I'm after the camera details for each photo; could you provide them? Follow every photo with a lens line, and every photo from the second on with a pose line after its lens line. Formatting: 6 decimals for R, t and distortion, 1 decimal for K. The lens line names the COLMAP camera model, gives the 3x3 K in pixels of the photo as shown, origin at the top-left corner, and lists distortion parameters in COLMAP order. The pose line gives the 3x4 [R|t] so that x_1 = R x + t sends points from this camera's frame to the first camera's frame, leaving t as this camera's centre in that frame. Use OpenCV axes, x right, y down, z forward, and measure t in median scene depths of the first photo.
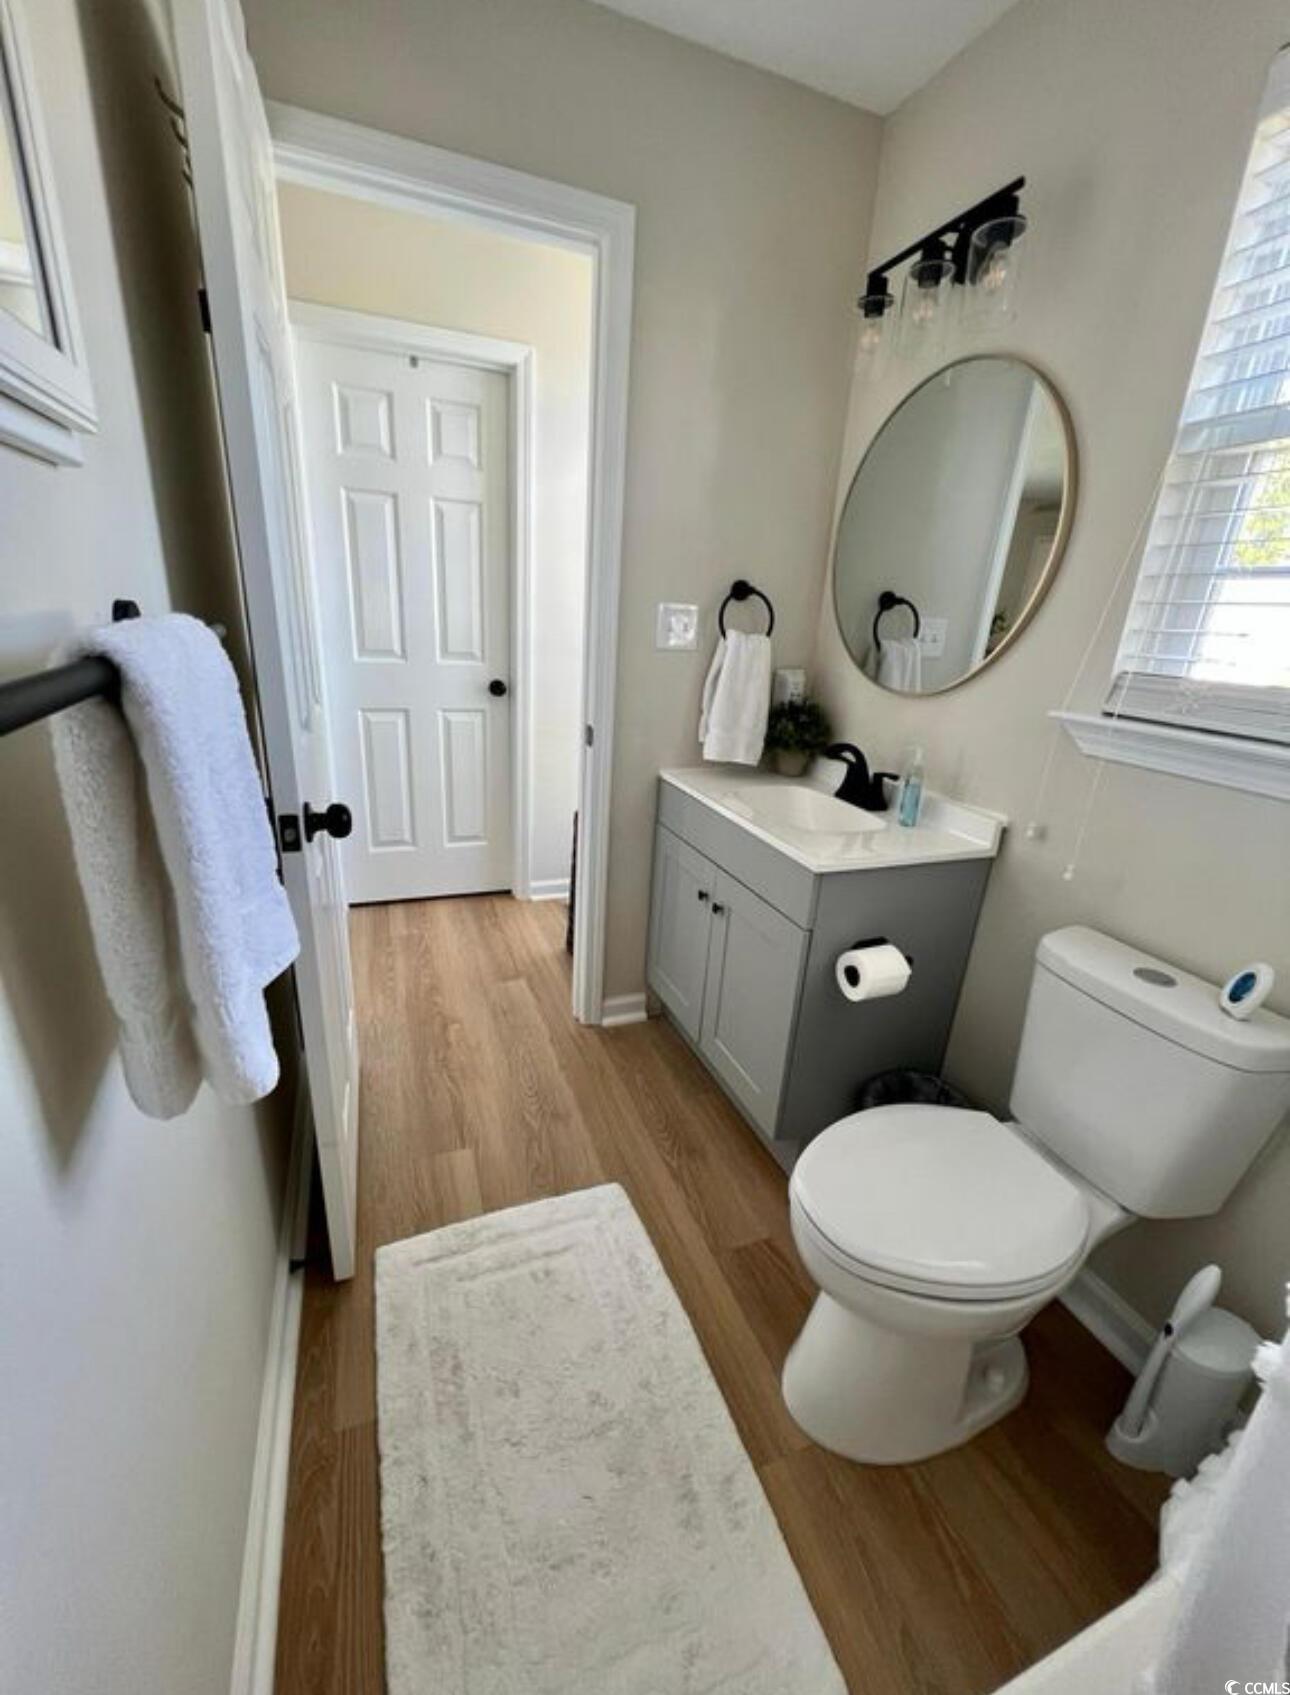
lens RADIAL K [[694.0, 0, 645.0], [0, 694.0, 847.5], [0, 0, 1]] dist [0.001537, 0.000187]
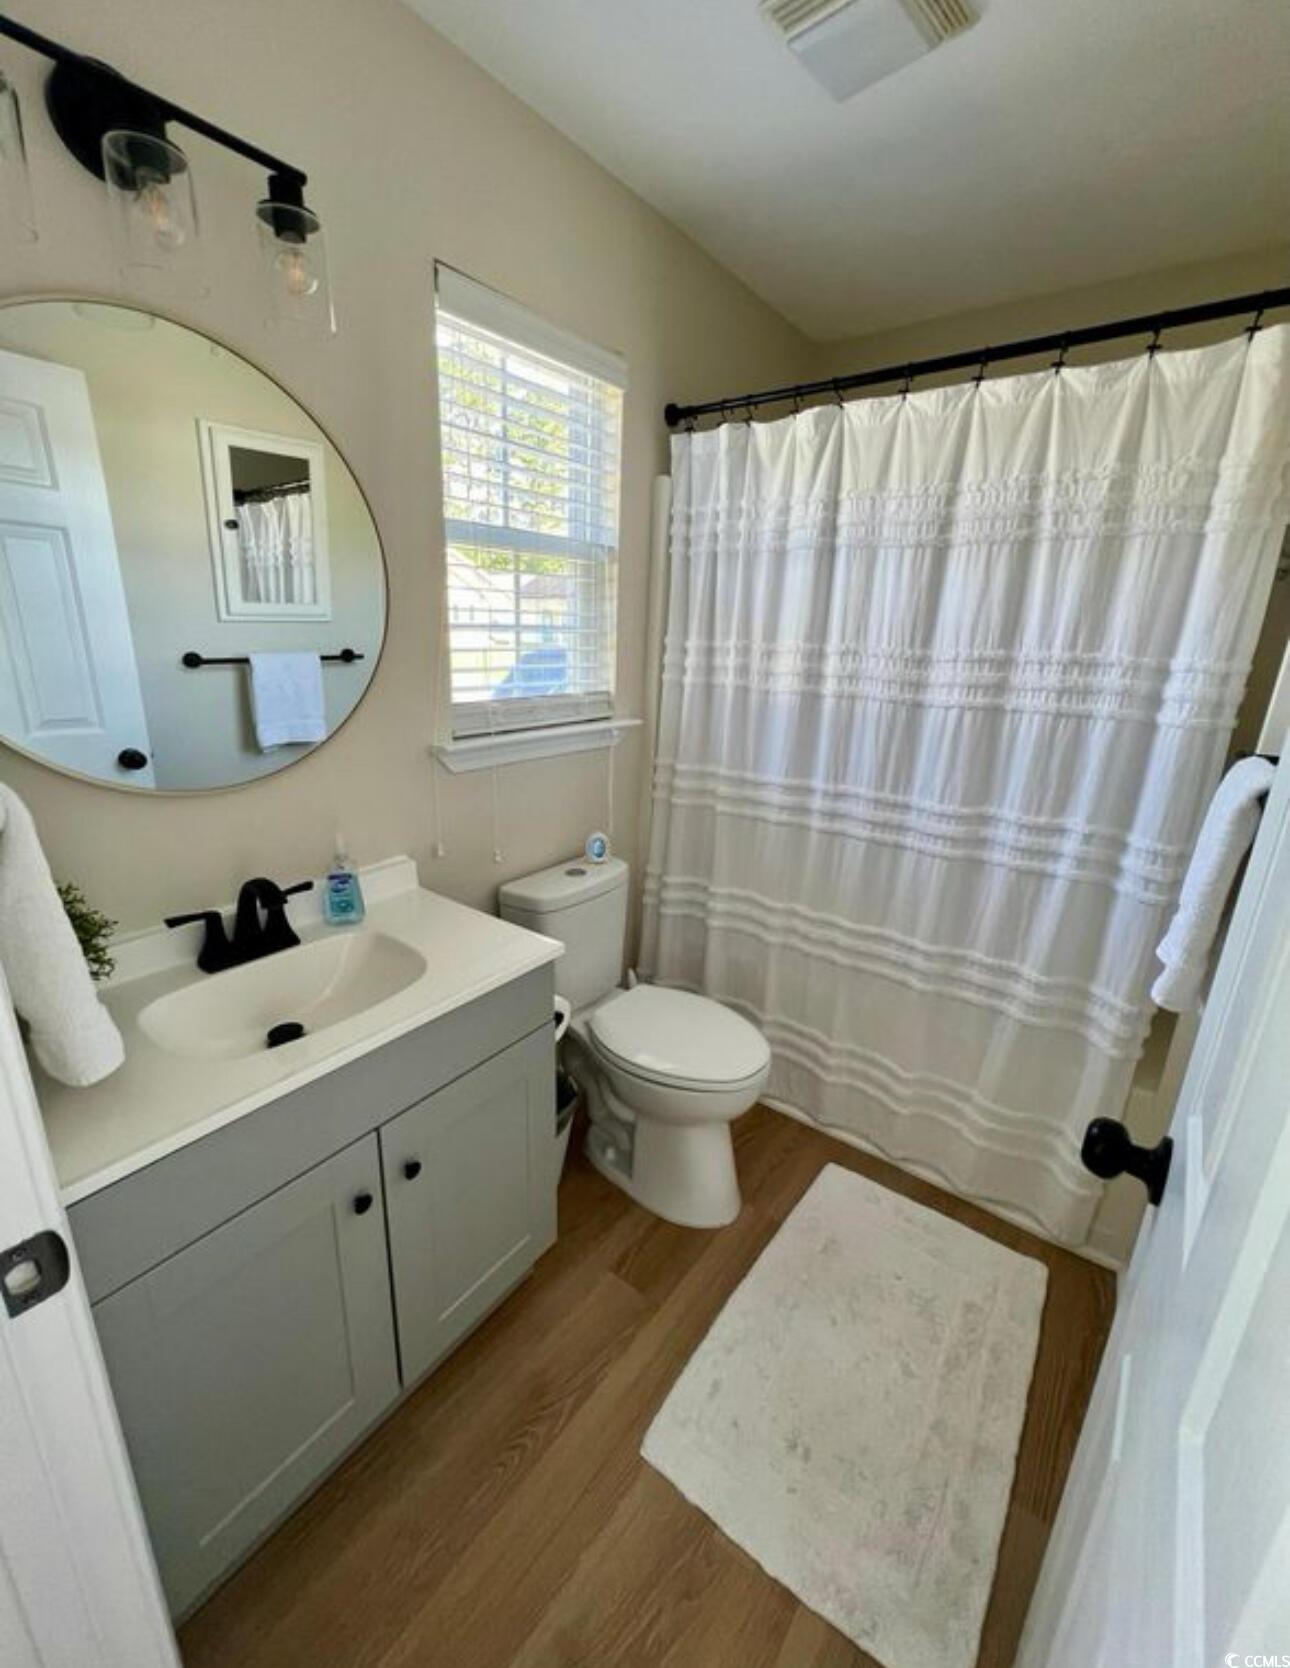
lens RADIAL K [[673.1, 0, 645.0], [0, 673.1, 834.0], [0, 0, 1]] dist [-0.000273, 0.000050]
pose [[-0.517407, -0.302514, 0.800484, -0.503722], [0.242390, 0.845311, 0.476127, -0.504604], [-0.820693, 0.440381, -0.364043, 1.156233]]
